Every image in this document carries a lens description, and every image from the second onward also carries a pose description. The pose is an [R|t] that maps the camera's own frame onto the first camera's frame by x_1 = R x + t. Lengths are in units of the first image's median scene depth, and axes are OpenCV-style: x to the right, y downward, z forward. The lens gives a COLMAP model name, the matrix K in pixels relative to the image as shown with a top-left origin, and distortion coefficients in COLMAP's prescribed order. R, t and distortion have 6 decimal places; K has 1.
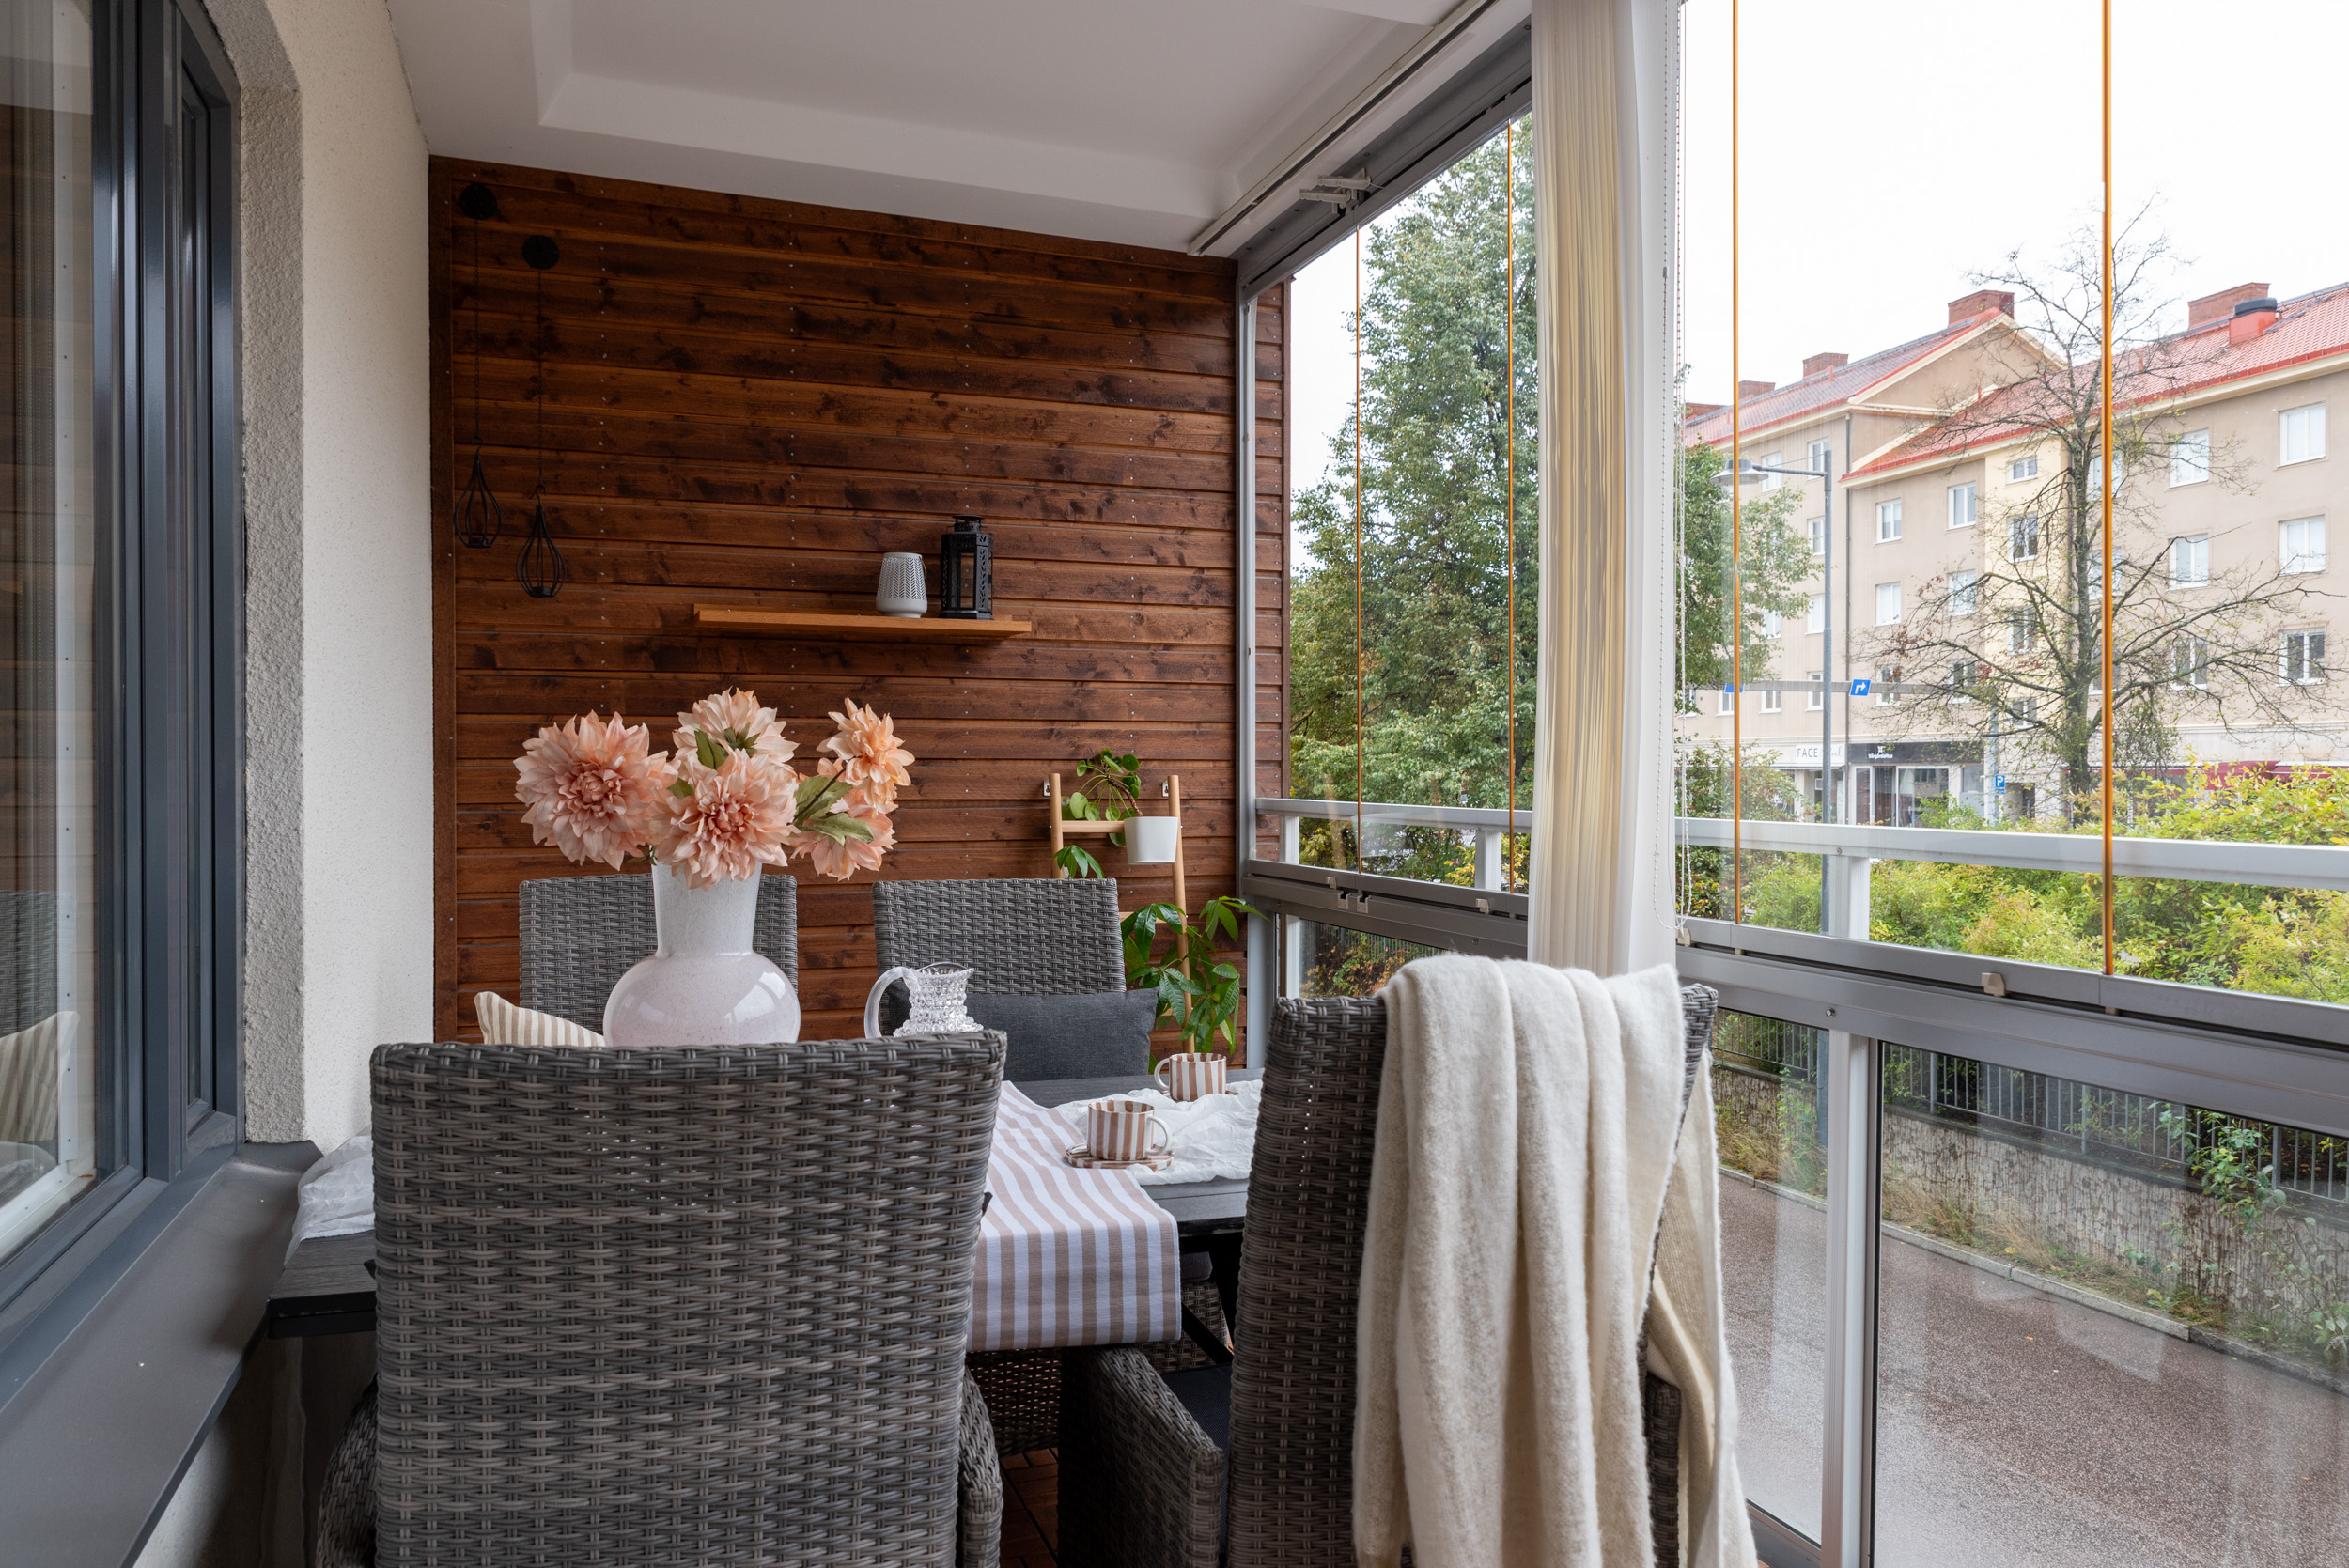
lens RADIAL K [[1580.6, 0, 1174.5], [0, 1580.6, 784.0], [0, 0, 1]] dist [0.009324, -0.002462]
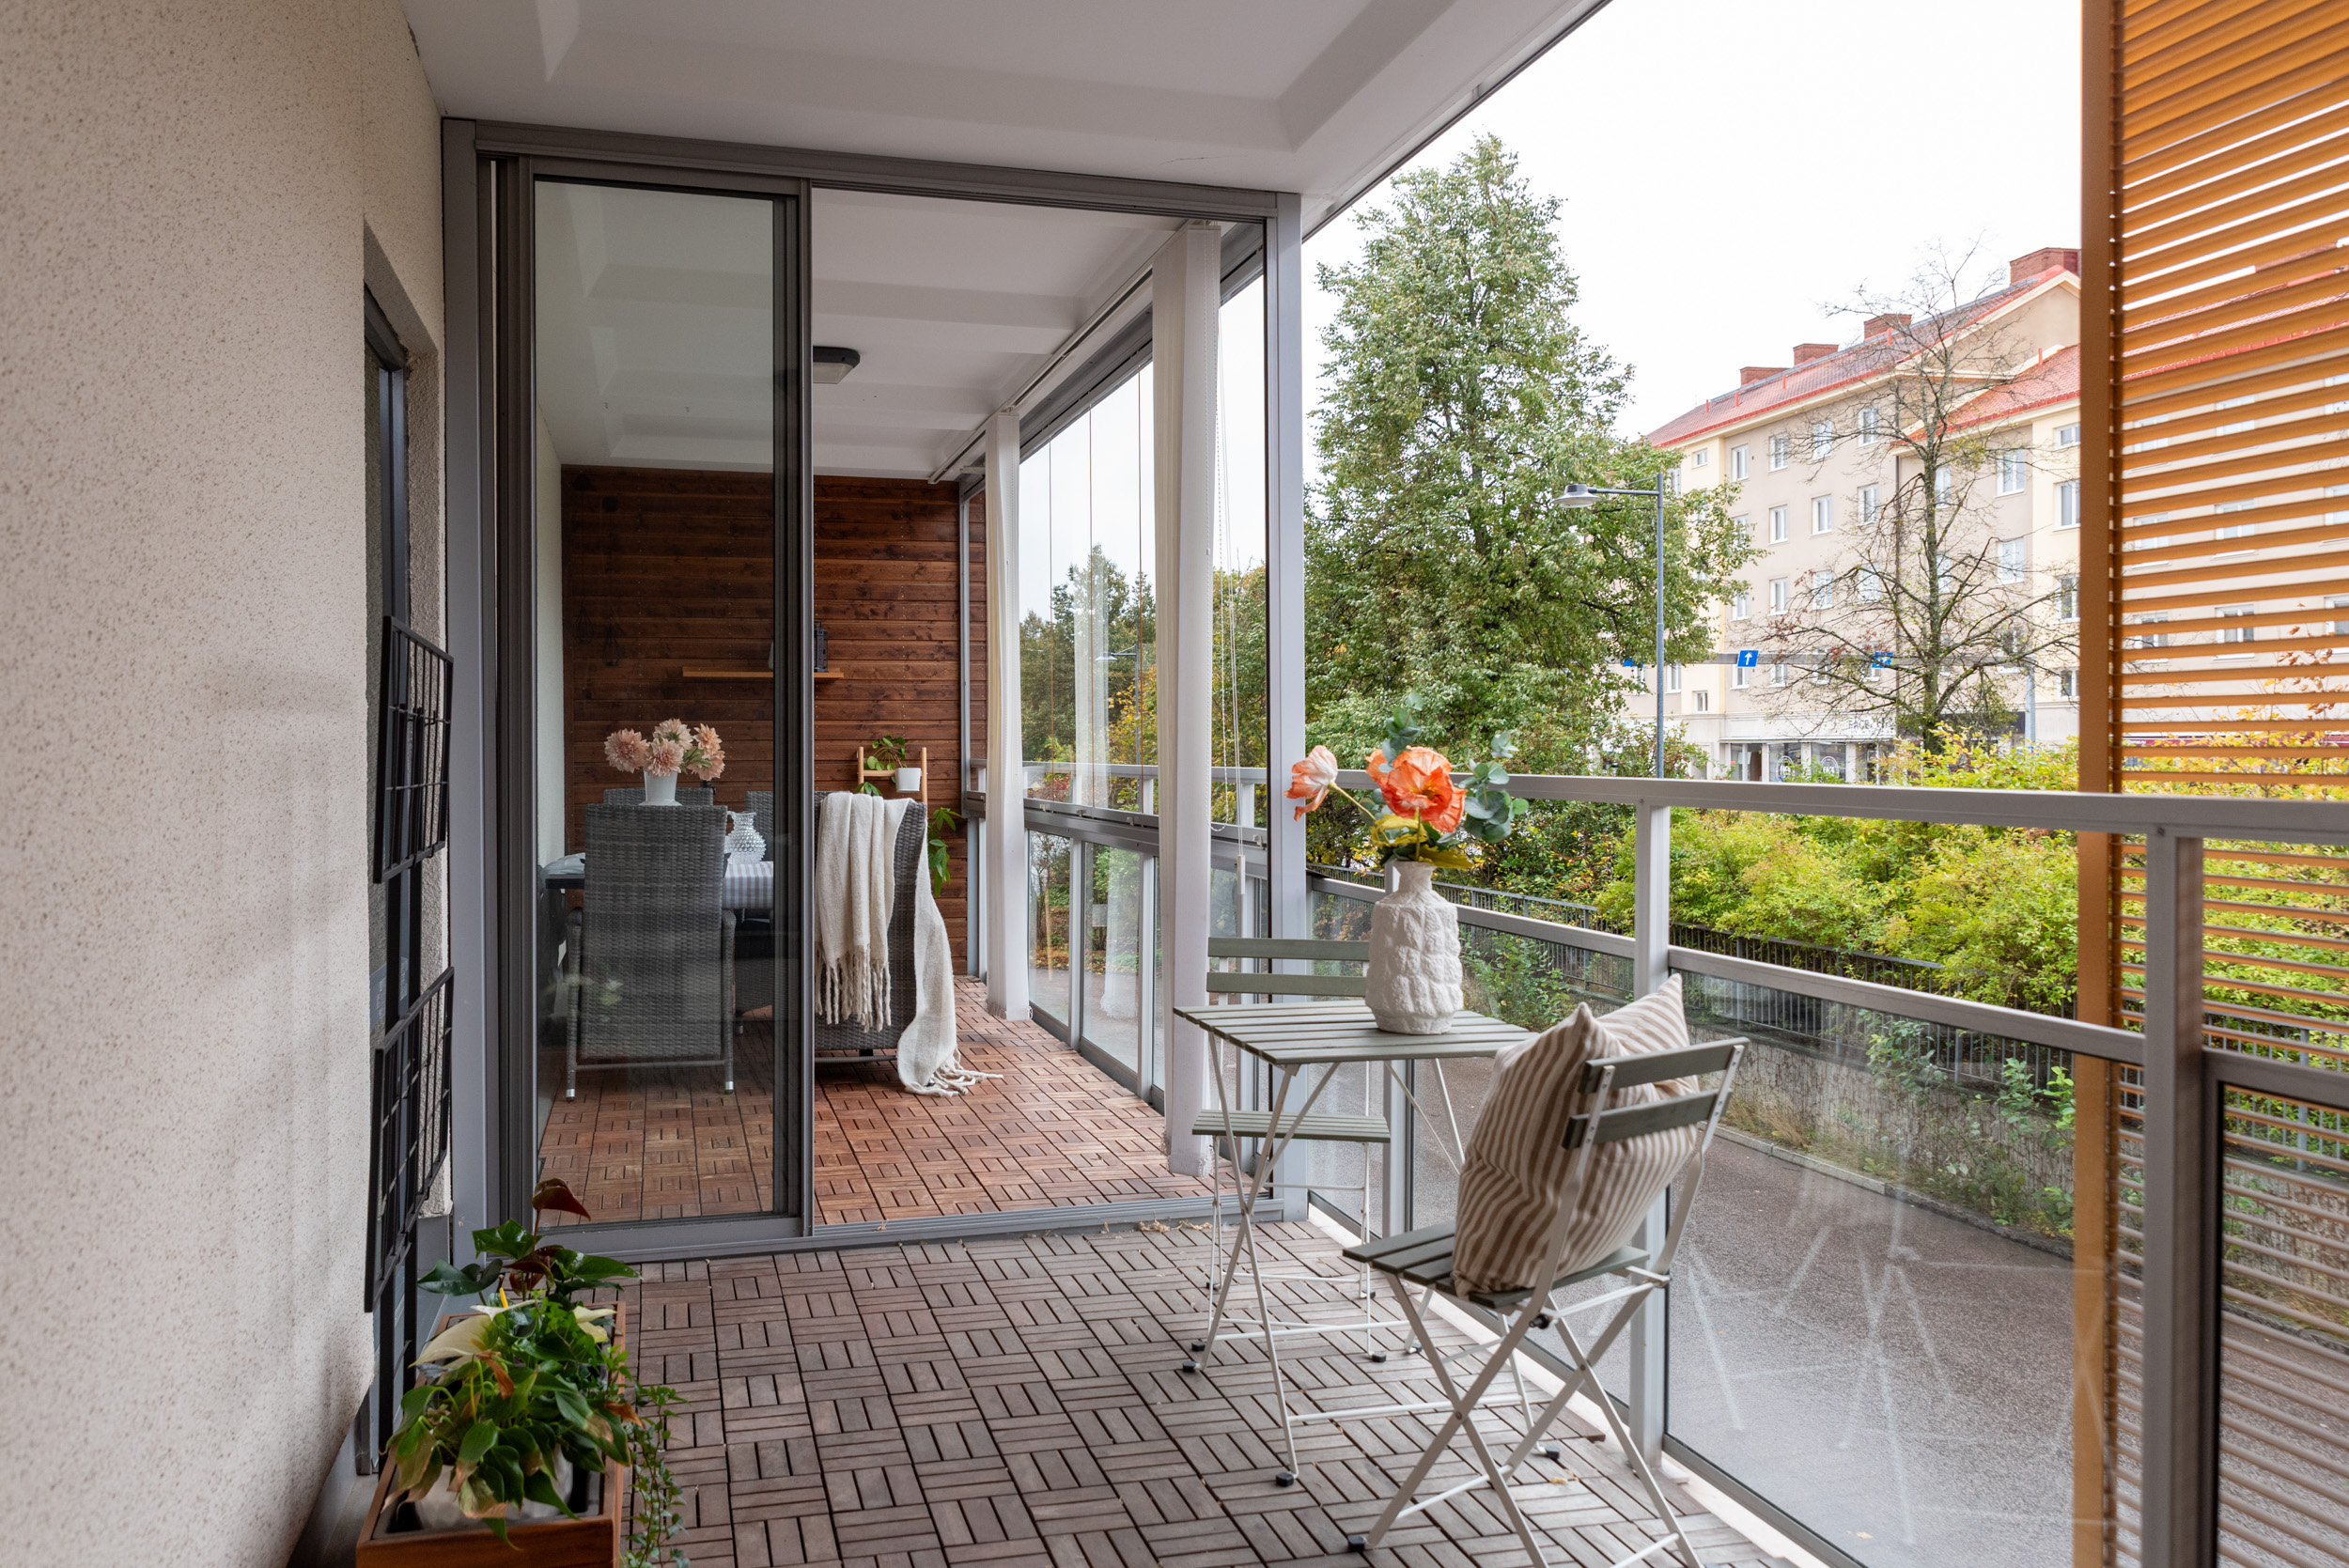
lens RADIAL K [[1644.5, 0, 1103.8], [0, 1644.5, 747.0], [0, 0, 1]] dist [0.009076, 0.001810]
pose [[0.995942, -0.005780, -0.089807, 0.396044], [0.005029, 0.999950, -0.008593, 0.012461], [0.089852, 0.008107, 0.995922, -0.990128]]
